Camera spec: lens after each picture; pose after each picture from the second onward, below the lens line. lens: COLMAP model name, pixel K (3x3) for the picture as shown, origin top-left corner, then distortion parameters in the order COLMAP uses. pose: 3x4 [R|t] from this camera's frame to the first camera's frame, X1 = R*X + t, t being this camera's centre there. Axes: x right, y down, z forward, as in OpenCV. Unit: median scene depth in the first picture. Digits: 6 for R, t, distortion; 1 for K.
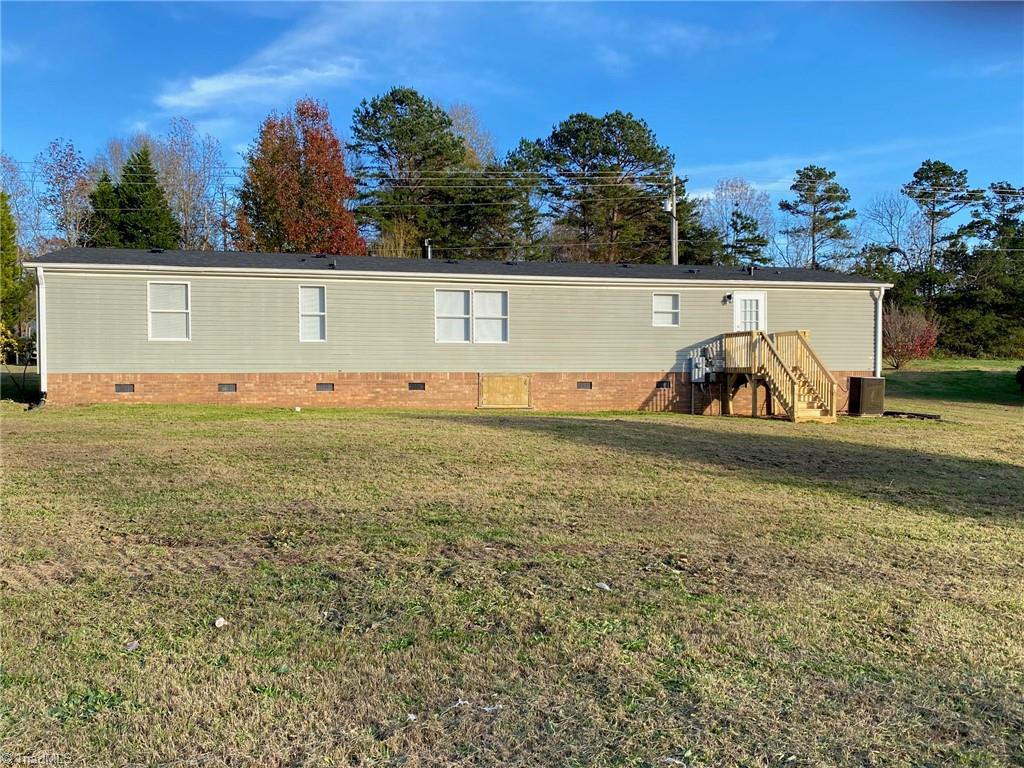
lens RADIAL K [[868.2, 0, 511.4], [0, 868.2, 382.4], [0, 0, 1]] dist [0.055993, -0.003512]
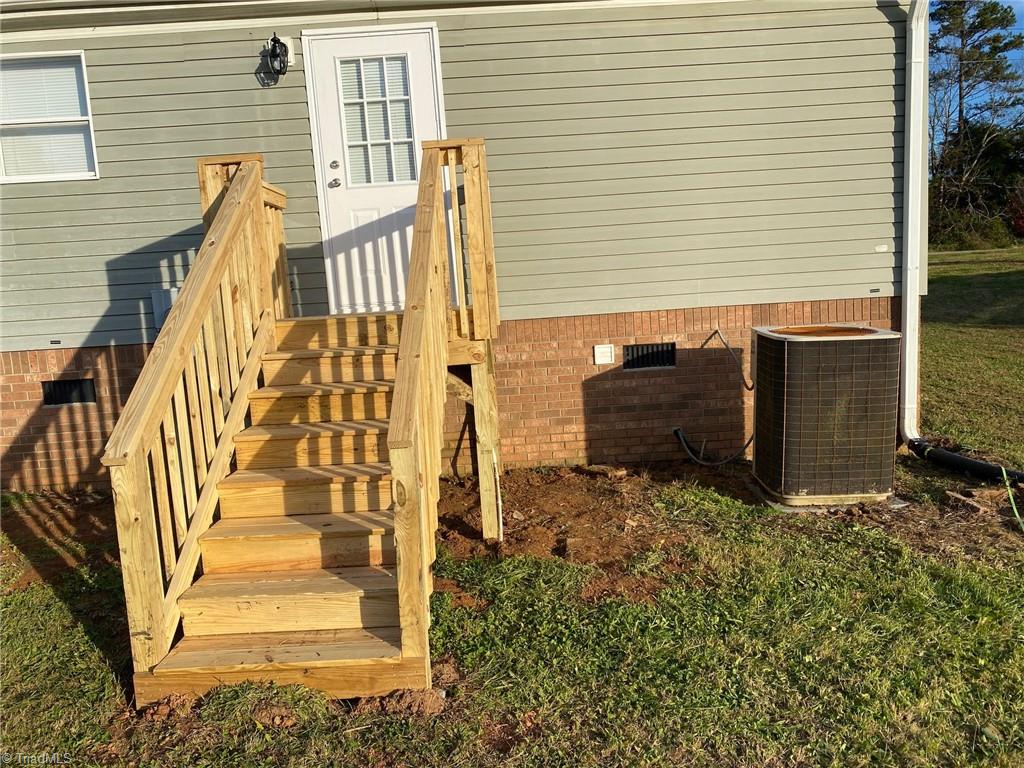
lens RADIAL K [[786.5, 0, 513.3], [0, 786.5, 385.9], [0, 0, 1]] dist [0.026995, -0.017946]
pose [[0.975429, -0.028936, -0.218405, 0.350715], [0.053846, 0.992585, 0.108977, -0.018546], [0.213632, -0.118059, 0.969754, 0.732118]]
